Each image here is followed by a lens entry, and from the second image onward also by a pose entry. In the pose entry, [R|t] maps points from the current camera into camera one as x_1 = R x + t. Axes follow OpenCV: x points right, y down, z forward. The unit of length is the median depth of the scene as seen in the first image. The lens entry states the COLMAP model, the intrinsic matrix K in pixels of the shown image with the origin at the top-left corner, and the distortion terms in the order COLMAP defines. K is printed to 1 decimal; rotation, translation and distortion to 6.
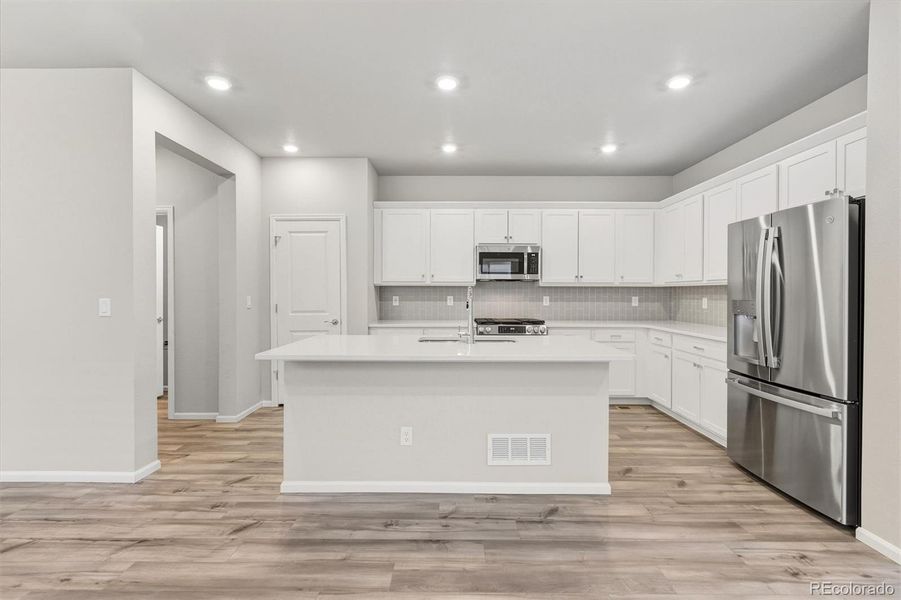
lens RADIAL K [[404.1, 0, 449.7], [0, 404.1, 294.2], [0, 0, 1]] dist [0.006001, -0.001460]
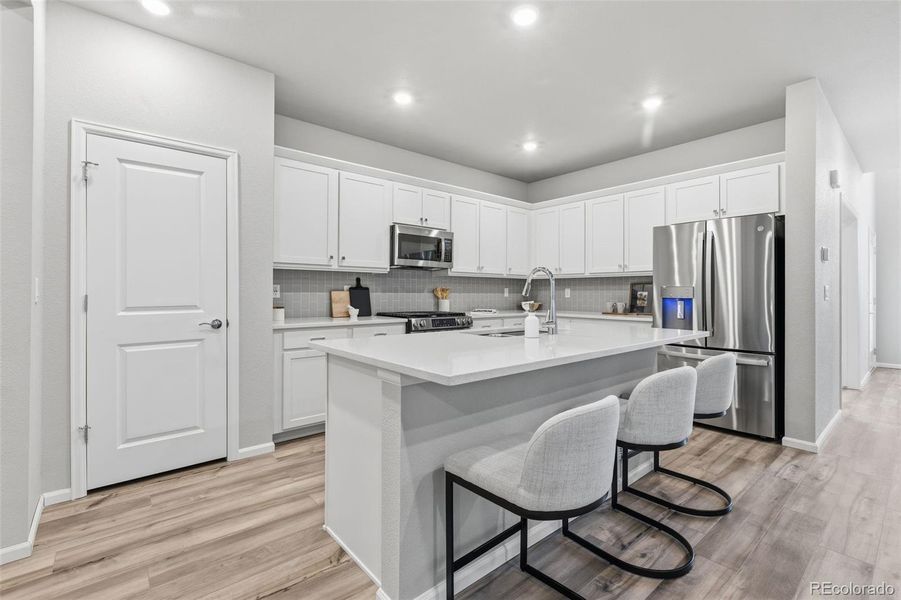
lens RADIAL K [[404.1, 0, 450.5], [0, 404.1, 289.6], [0, 0, 1]] dist [0.006001, -0.001460]
pose [[0.758900, 0.005874, 0.651181, -0.595089], [0.000224, 0.999957, -0.009281, 0.032591], [-0.651207, 0.007189, 0.758866, 0.447359]]
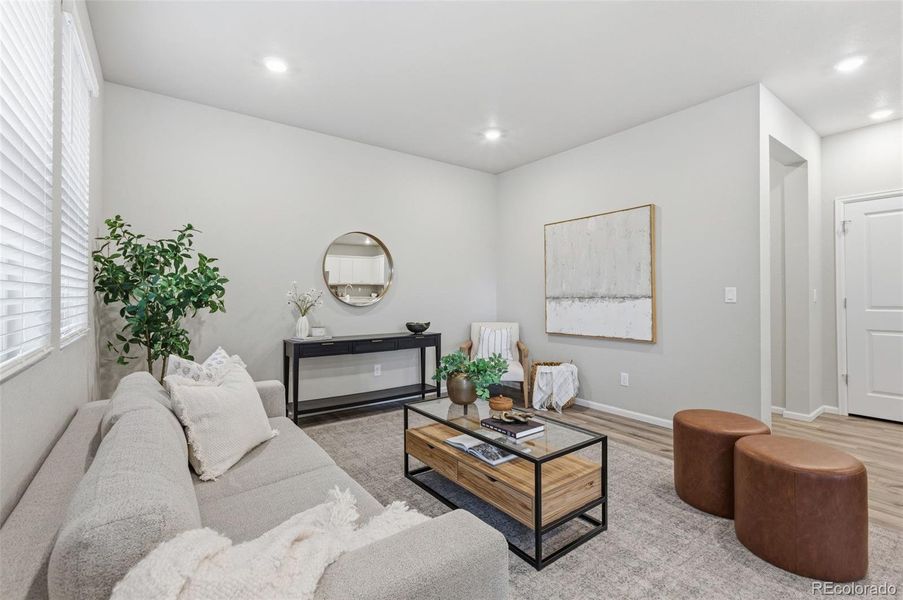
lens RADIAL K [[405.0, 0, 448.1], [0, 405.0, 292.0], [0, 0, 1]] dist [0.006001, -0.001460]
pose [[0.602273, -0.006386, -0.798265, -0.350036], [-0.003963, 0.999932, -0.010989, 0.034602], [0.798281, 0.009782, 0.602206, -0.315954]]
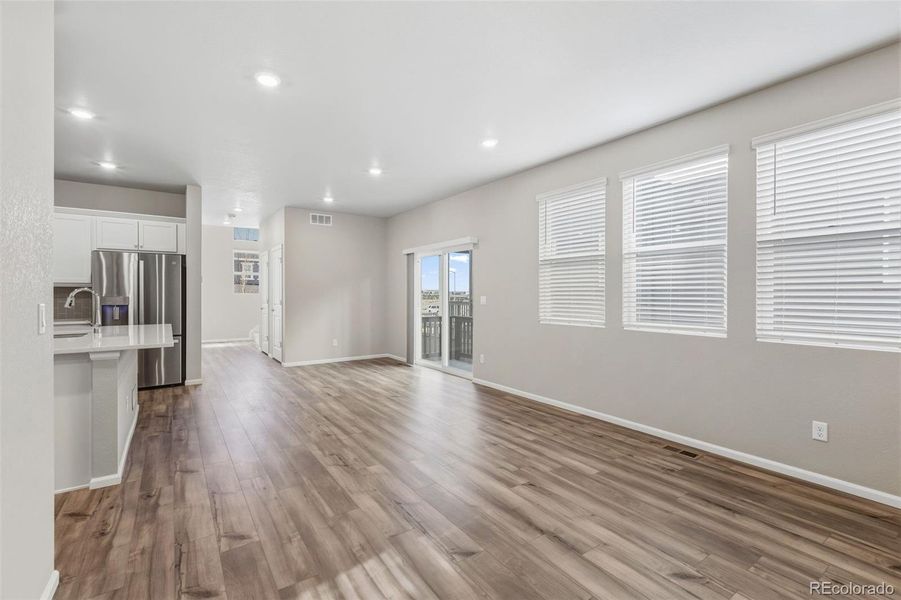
lens RADIAL K [[404.1, 0, 454.9], [0, 404.1, 296.6], [0, 0, 1]] dist [0.006001, -0.001460]
pose [[-0.583286, -0.007799, 0.812229, -1.462953], [0.001837, 0.999939, 0.010920, -0.002751], [-0.812265, 0.007861, -0.583236, 0.748119]]
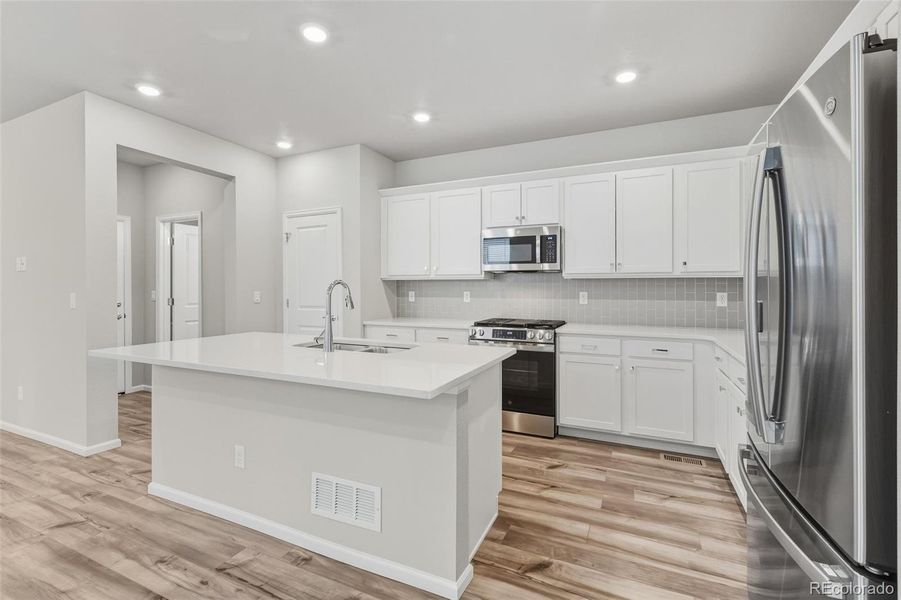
lens RADIAL K [[404.1, 0, 452.2], [0, 404.1, 288.0], [0, 0, 1]] dist [0.006001, -0.001460]
pose [[0.911597, -0.002385, -0.411078, 0.538823], [0.000977, 0.999993, -0.003637, 0.000589], [0.411084, 0.002914, 0.911593, 0.338041]]
